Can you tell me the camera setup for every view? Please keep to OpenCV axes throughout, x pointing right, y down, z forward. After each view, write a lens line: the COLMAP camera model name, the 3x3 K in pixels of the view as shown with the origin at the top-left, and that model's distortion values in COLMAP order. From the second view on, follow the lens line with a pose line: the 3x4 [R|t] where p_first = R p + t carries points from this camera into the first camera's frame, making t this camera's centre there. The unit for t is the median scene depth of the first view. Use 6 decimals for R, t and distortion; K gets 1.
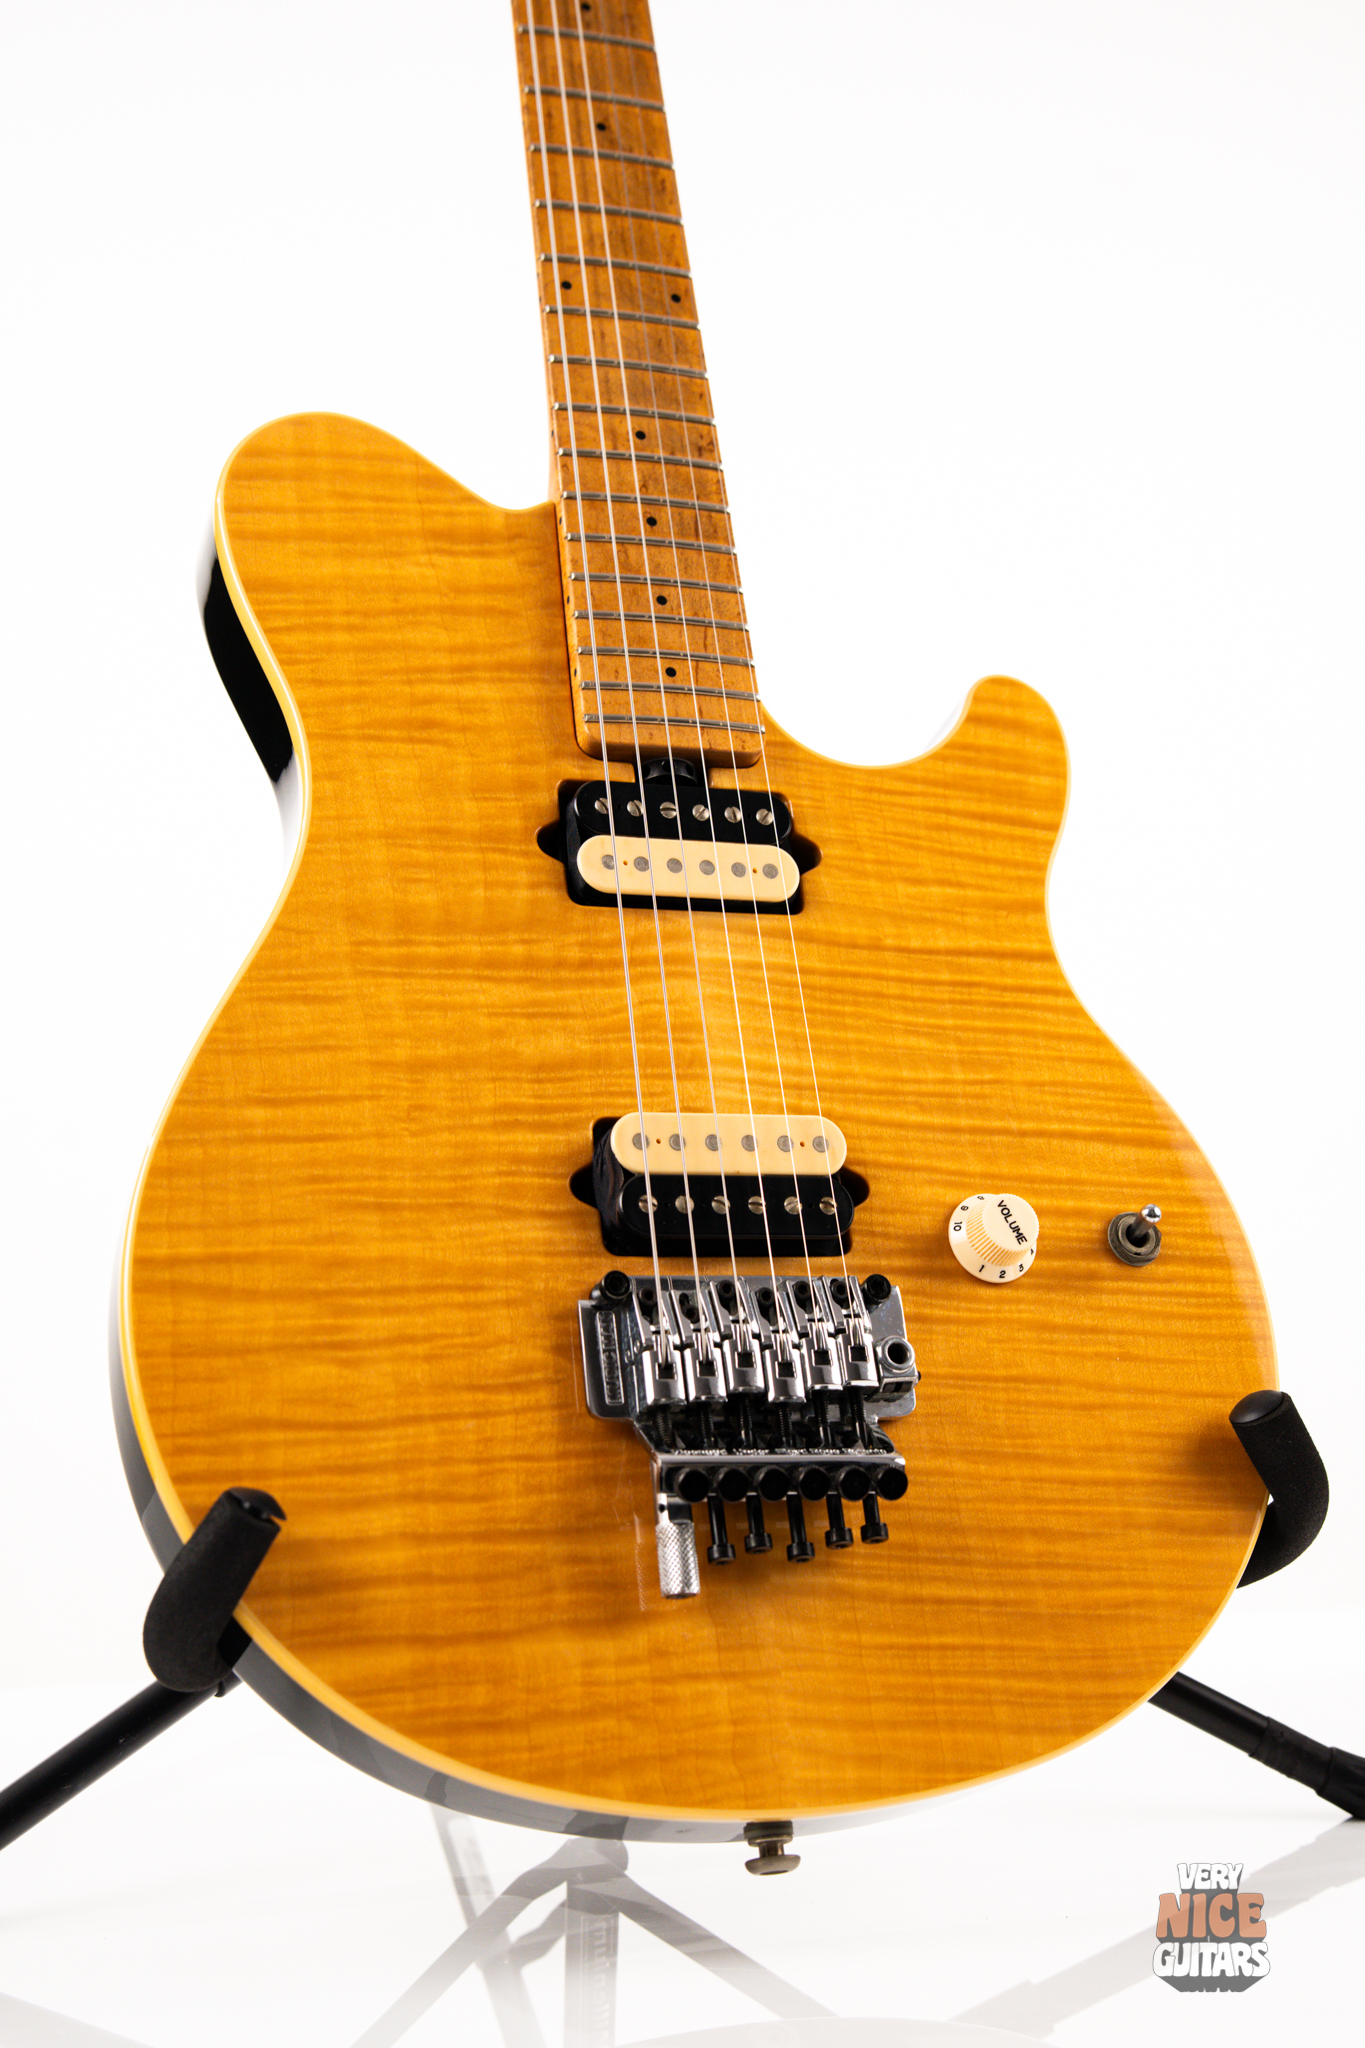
lens RADIAL K [[2876.6, 0, 682.5], [0, 2876.6, 1024.0], [0, 0, 1]] dist [0.112263, -0.486932]
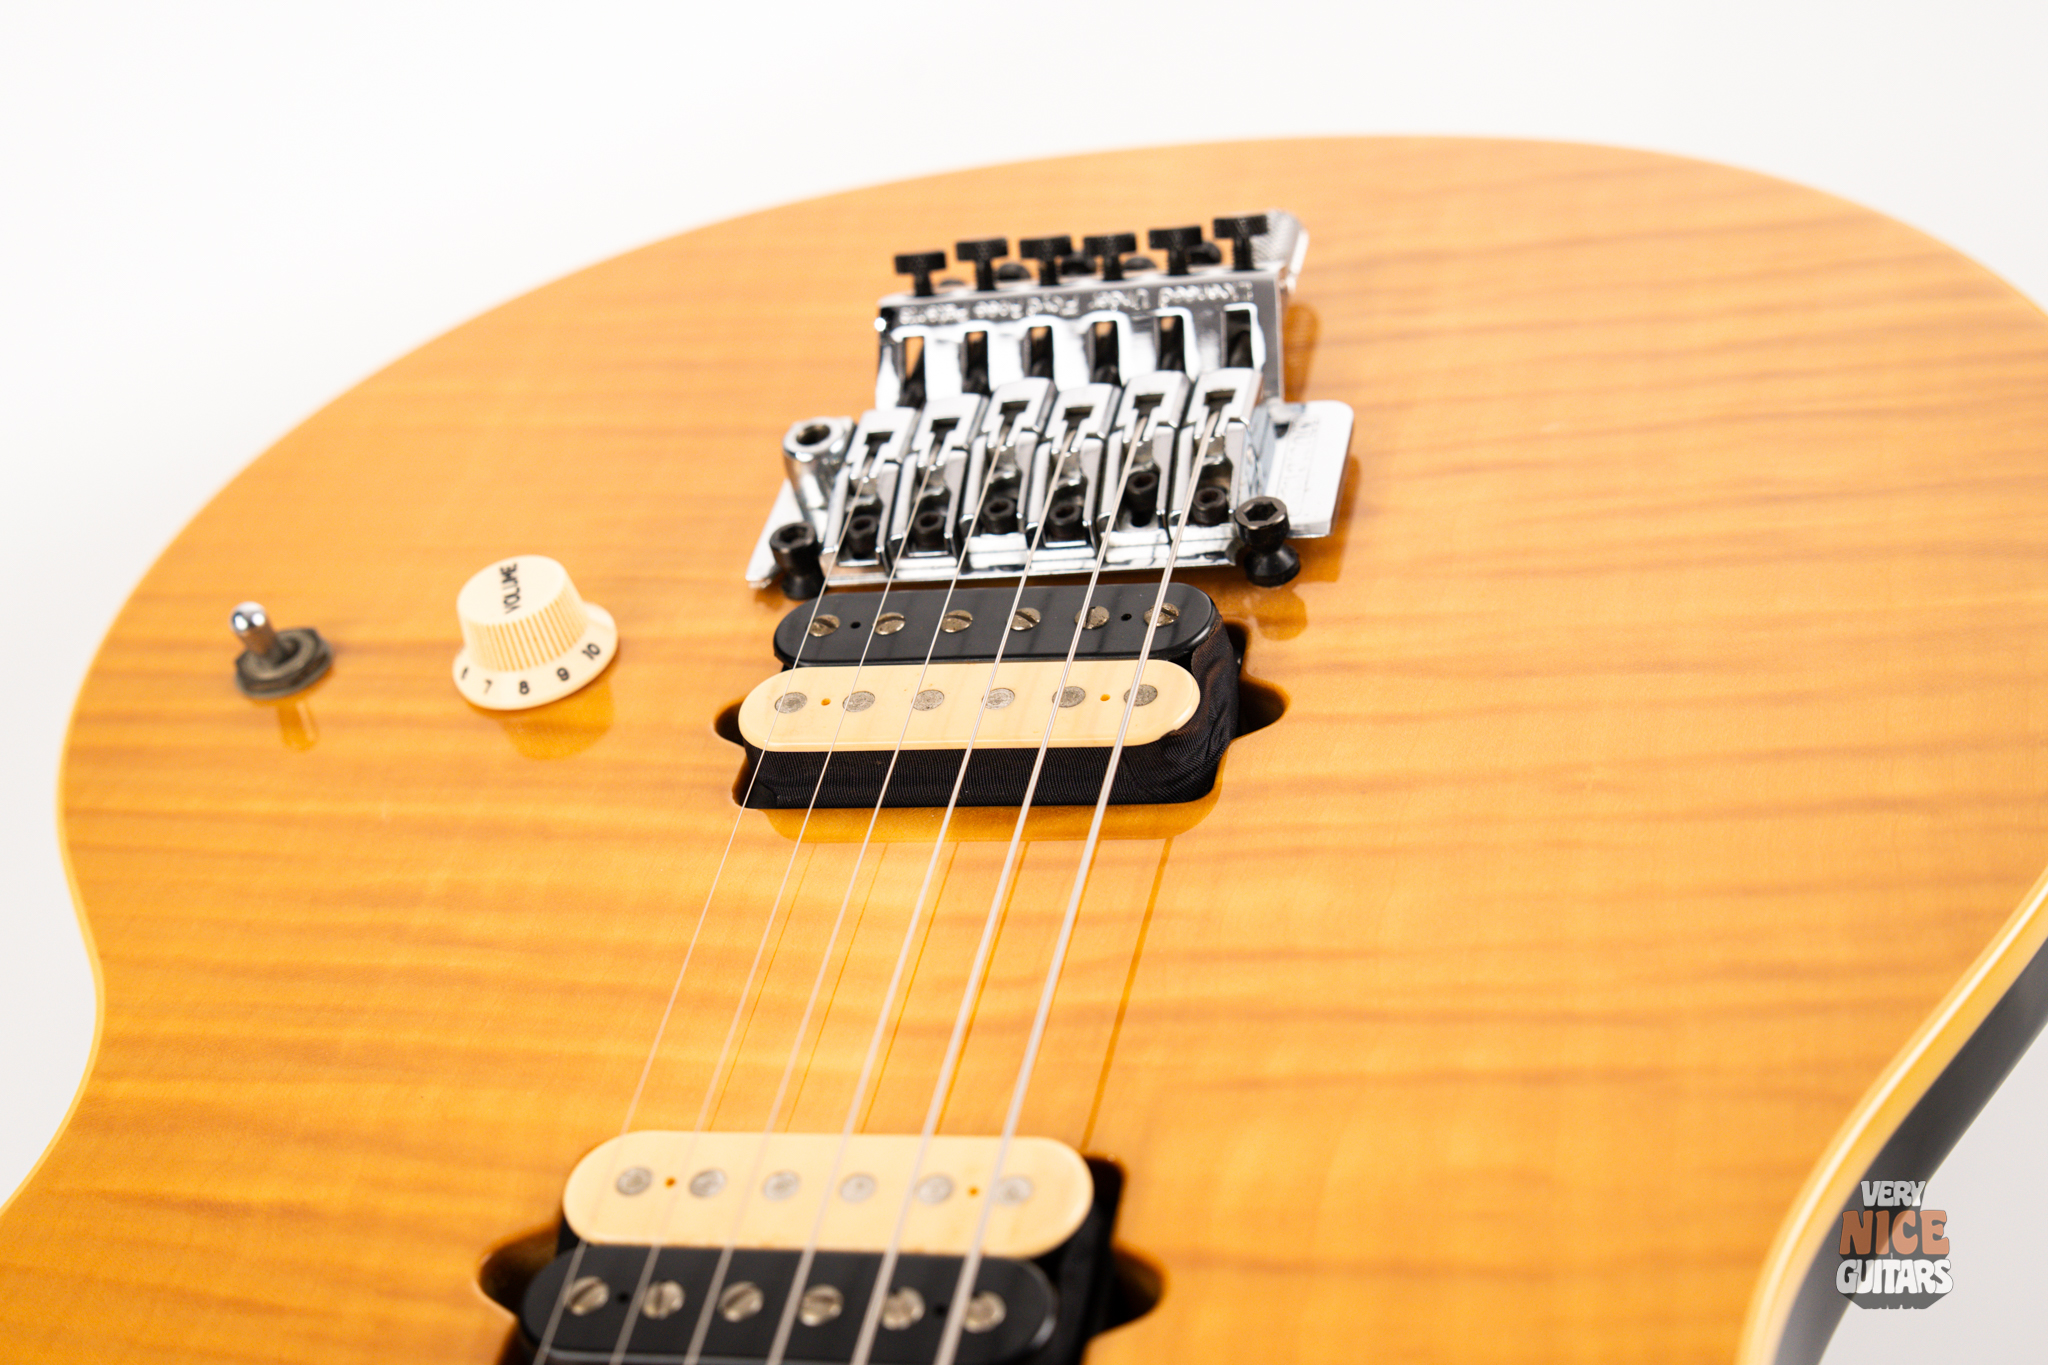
lens RADIAL K [[2876.6, 0, 1026.4], [0, 2876.6, 719.2], [0, 0, 1]] dist [0.112263, -0.486932]
pose [[-0.947922, -0.275888, 0.159154, -0.076821], [0.241568, -0.297088, 0.923788, -0.431605], [-0.207579, 0.914125, 0.348262, 0.809709]]
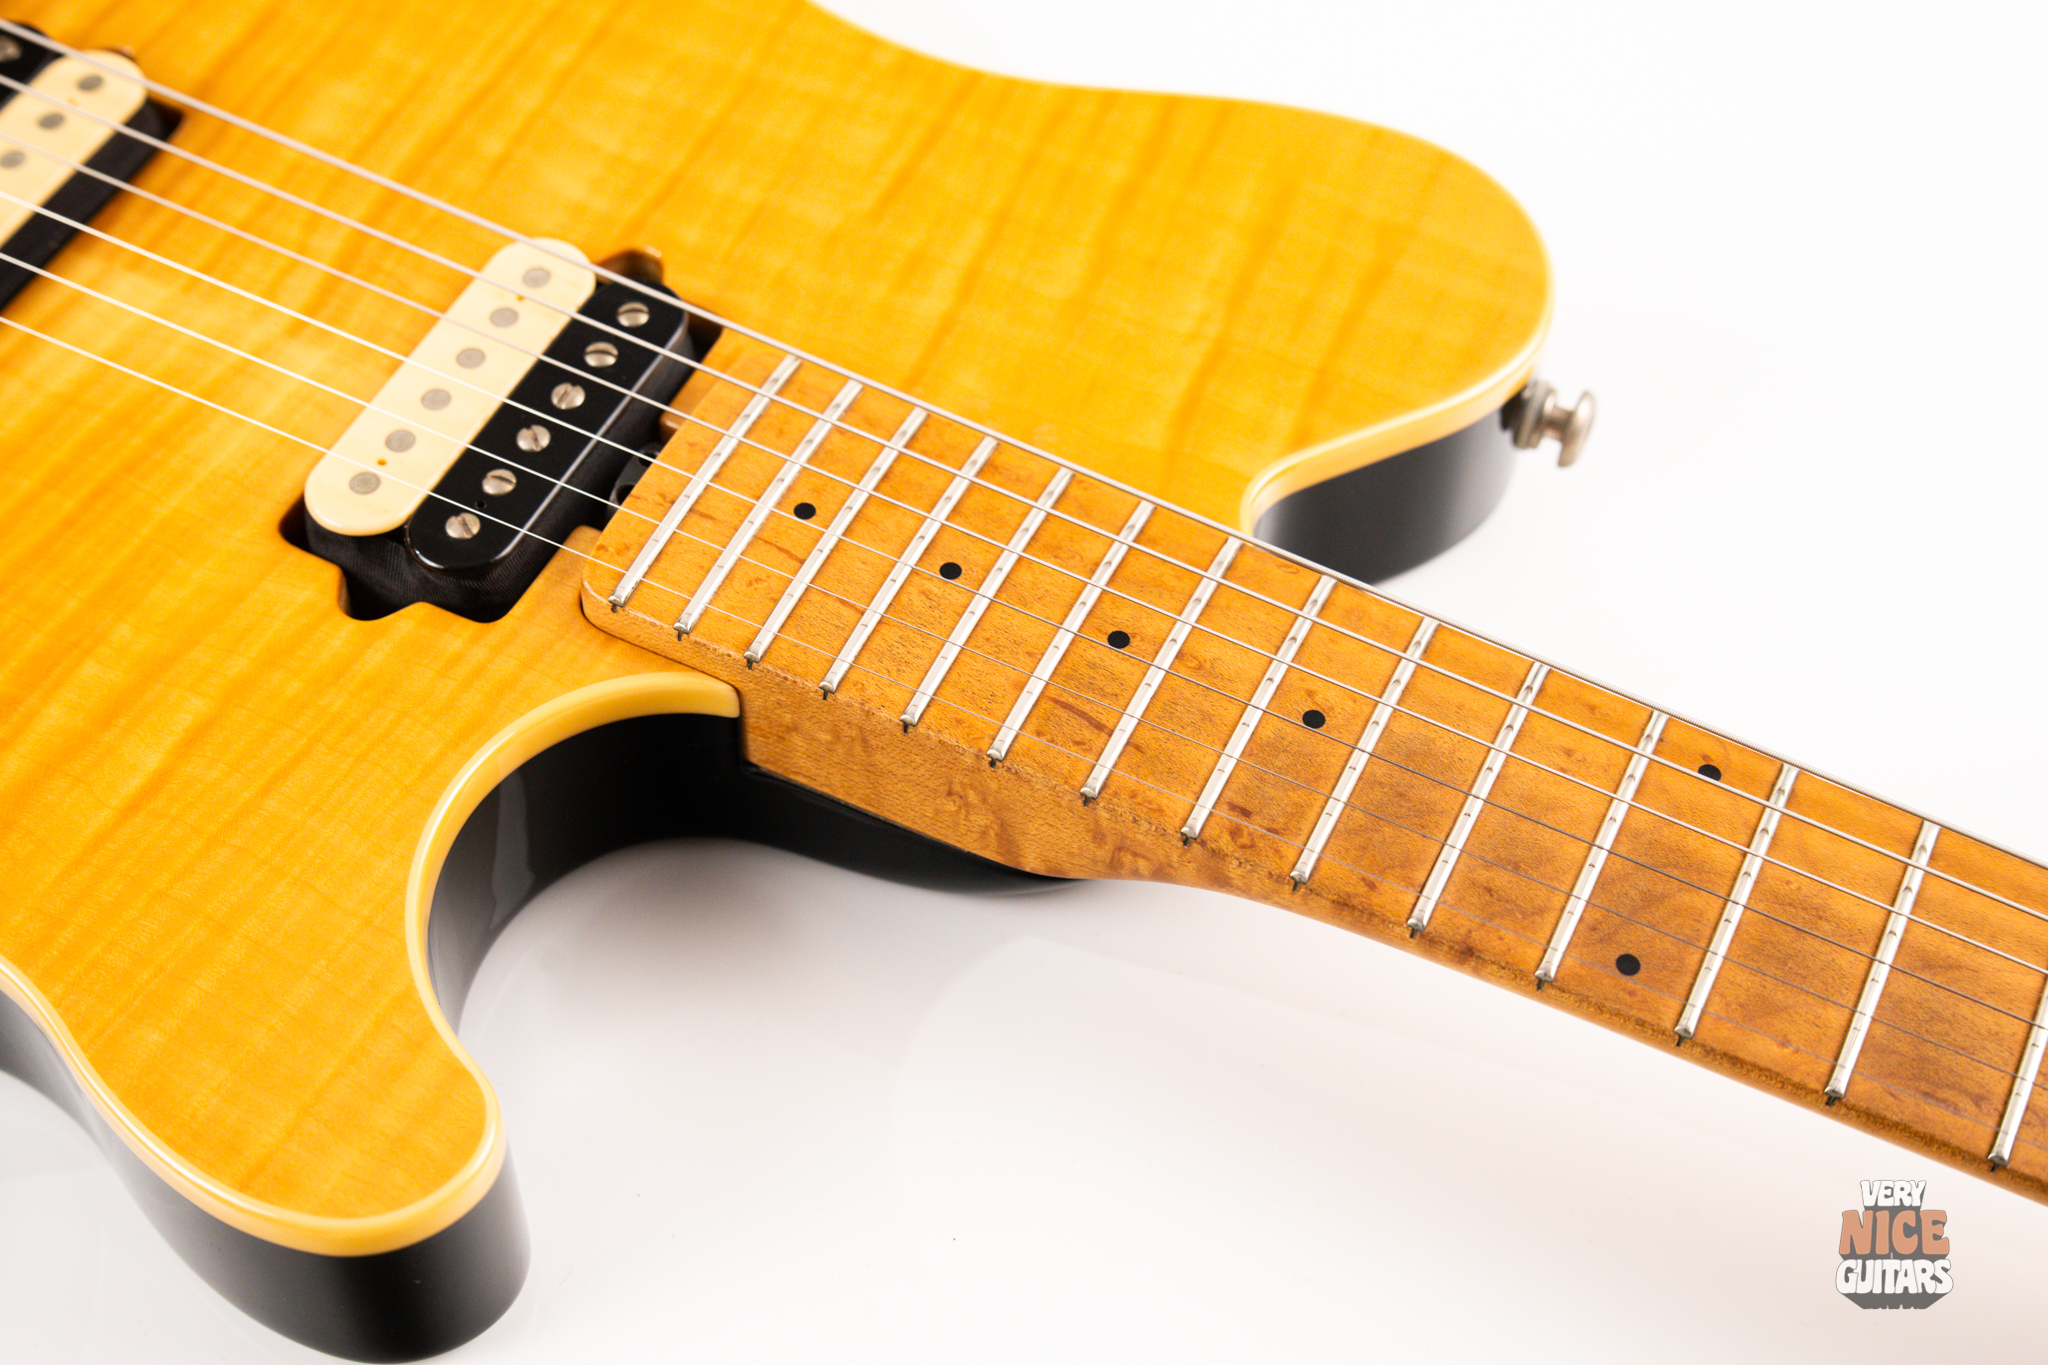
lens RADIAL K [[2876.6, 0, 1026.4], [0, 2876.6, 719.2], [0, 0, 1]] dist [0.112263, -0.486932]
pose [[-0.498240, 0.467475, -0.730222, 0.390451], [-0.847675, -0.085631, 0.523560, -0.452519], [0.182222, 0.879849, 0.438932, 0.864453]]
